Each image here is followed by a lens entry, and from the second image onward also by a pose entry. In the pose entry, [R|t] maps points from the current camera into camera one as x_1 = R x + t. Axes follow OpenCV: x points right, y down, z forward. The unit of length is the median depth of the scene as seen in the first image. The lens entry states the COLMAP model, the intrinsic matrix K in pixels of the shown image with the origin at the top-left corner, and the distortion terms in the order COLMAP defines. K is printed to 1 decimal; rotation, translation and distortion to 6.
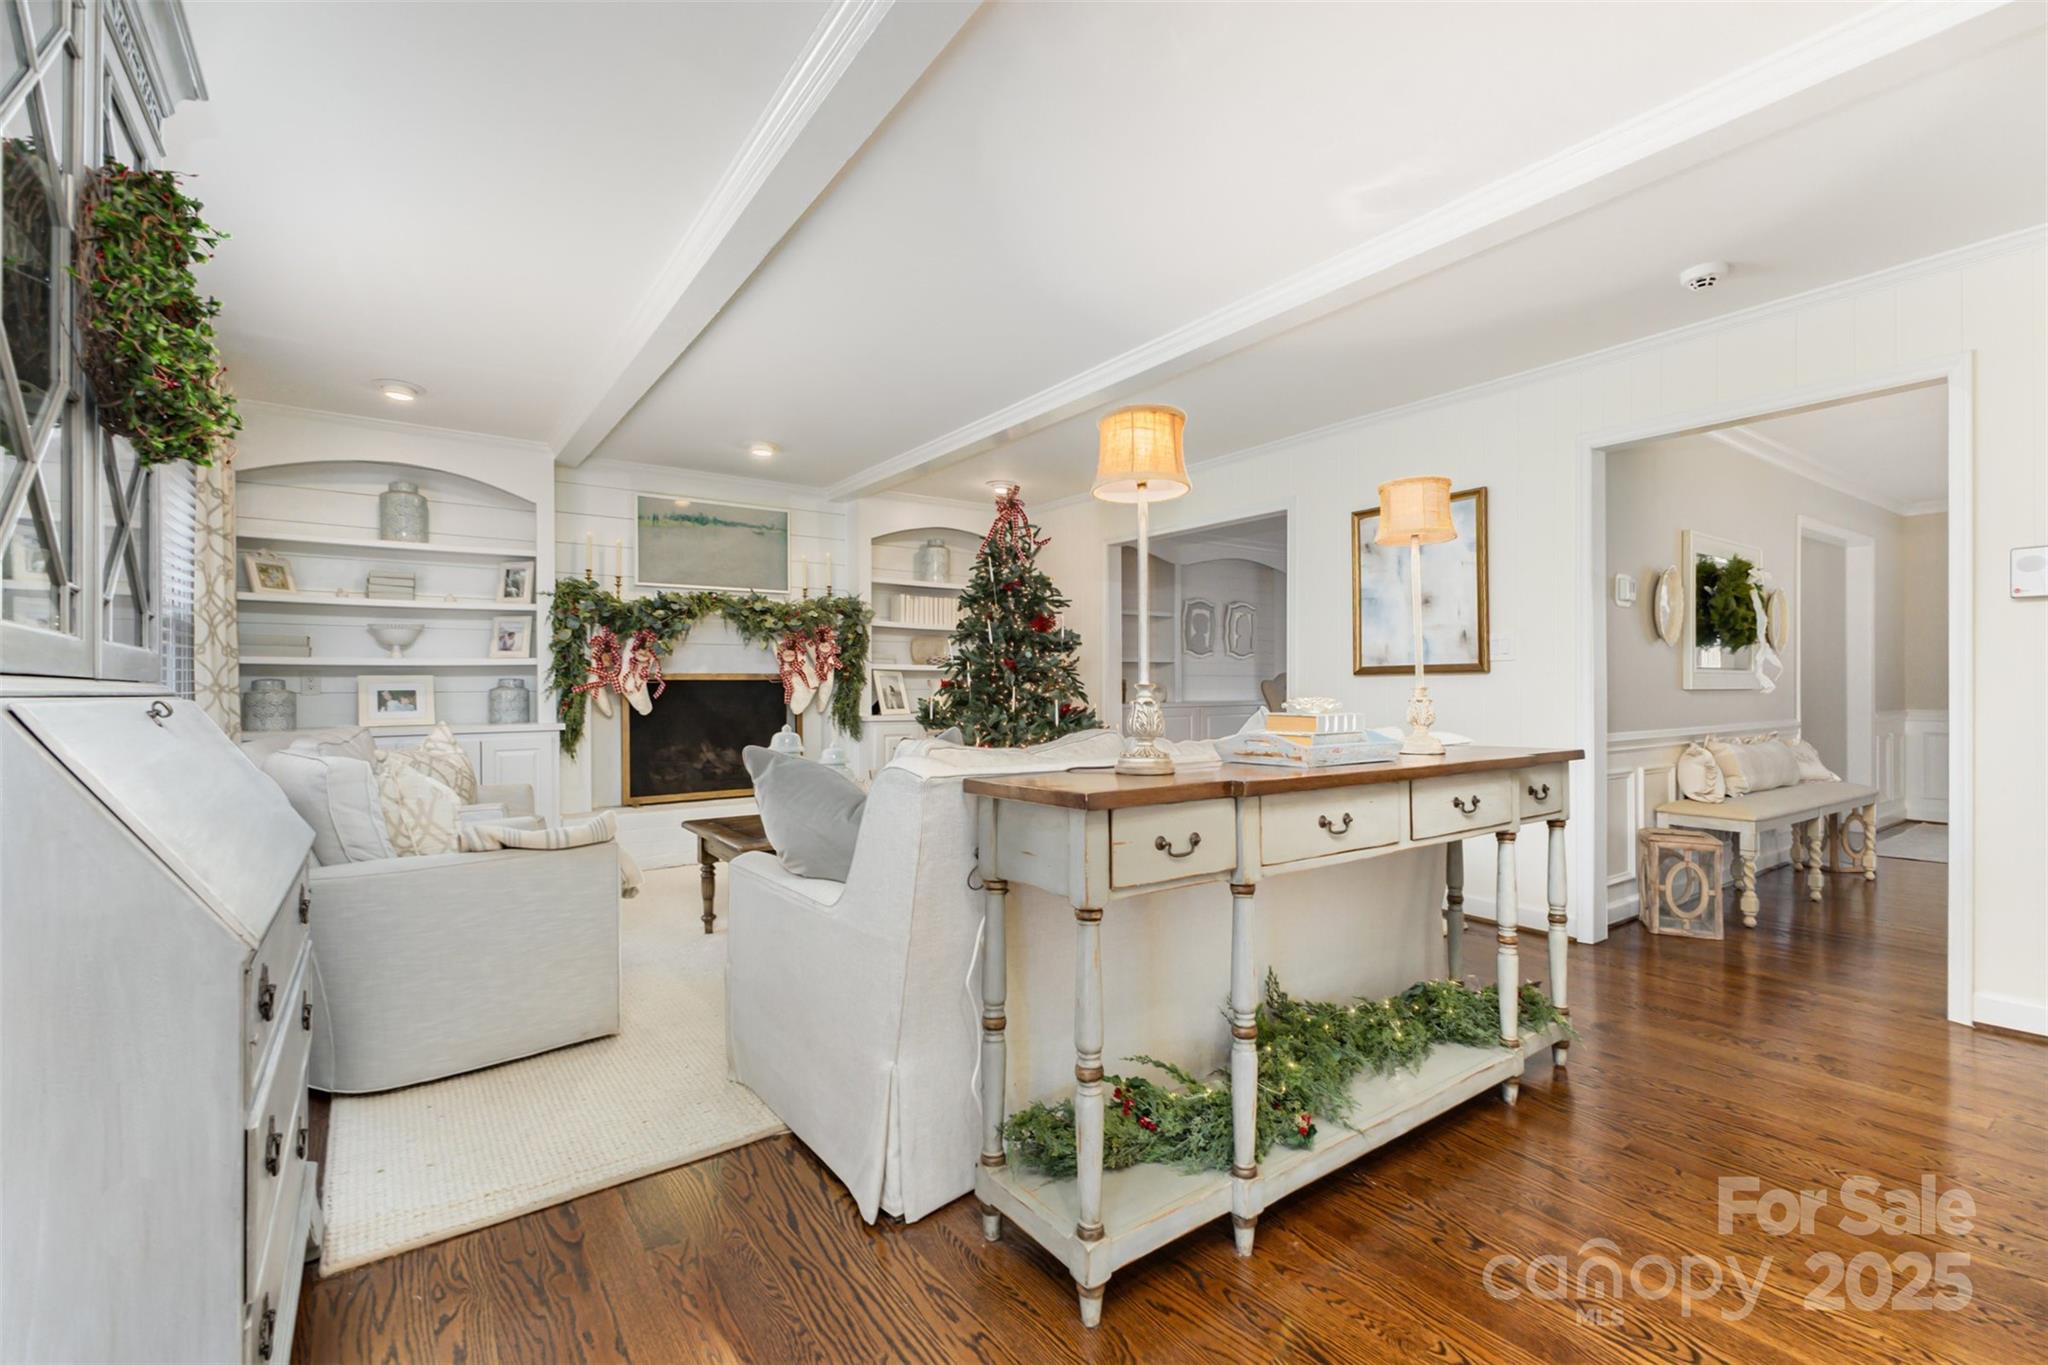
lens RADIAL K [[901.7, 0, 1035.5], [0, 901.7, 686.8], [0, 0, 1]] dist [0.010481, 0.000286]
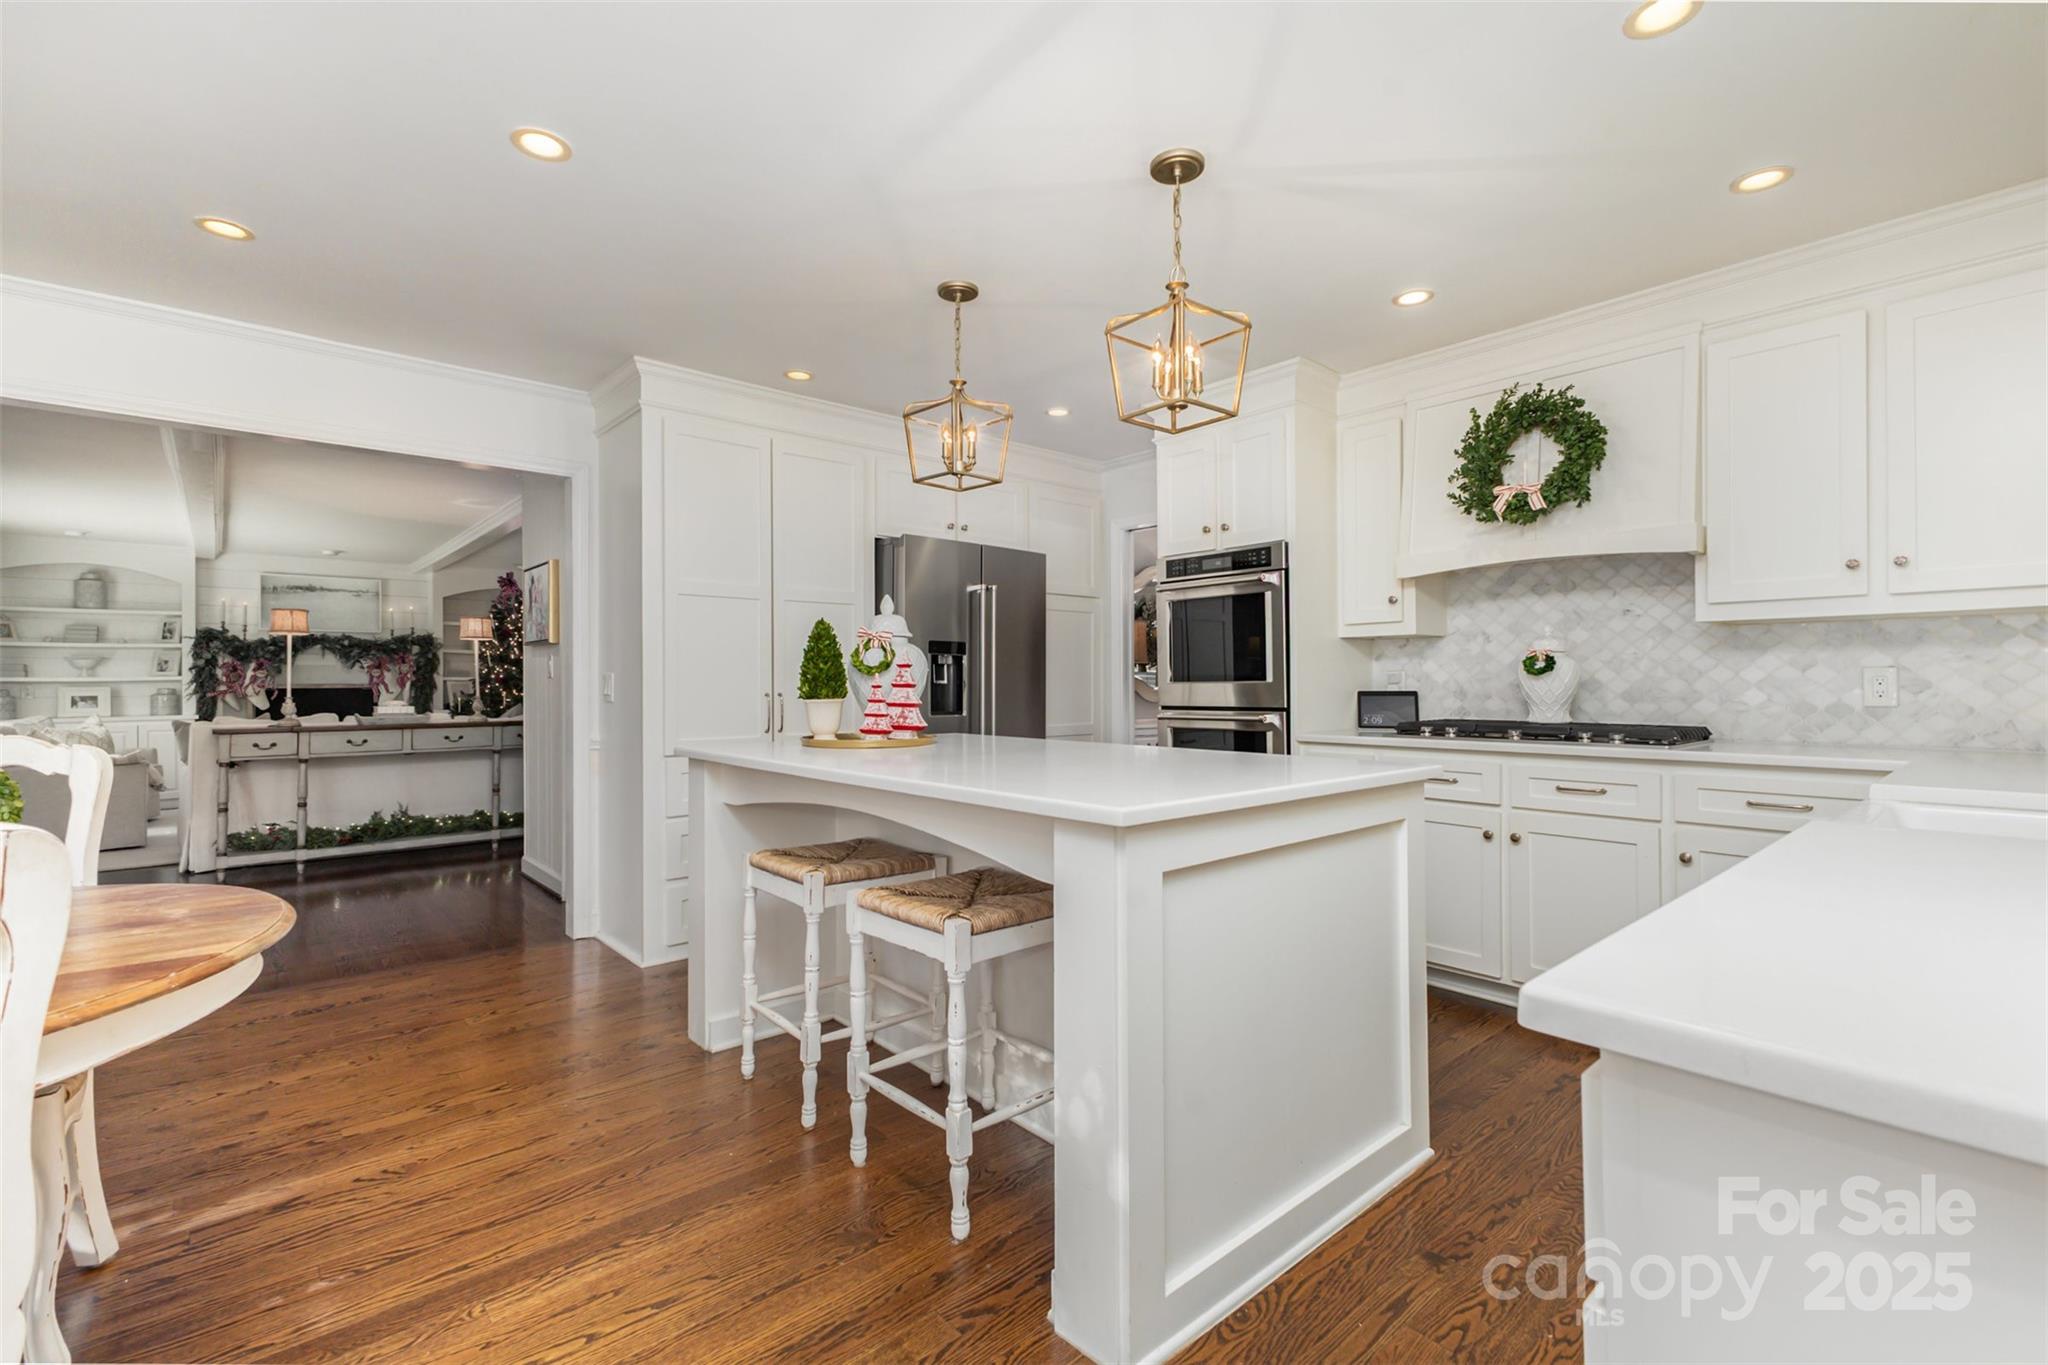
lens RADIAL K [[901.7, 0, 1020.6], [0, 901.7, 684.1], [0, 0, 1]] dist [0.010481, 0.000286]
pose [[0.996036, -0.003000, 0.088898, 0.801019], [0.003102, 0.999995, -0.001017, -0.009991], [-0.088895, 0.001289, 0.996040, -0.770678]]
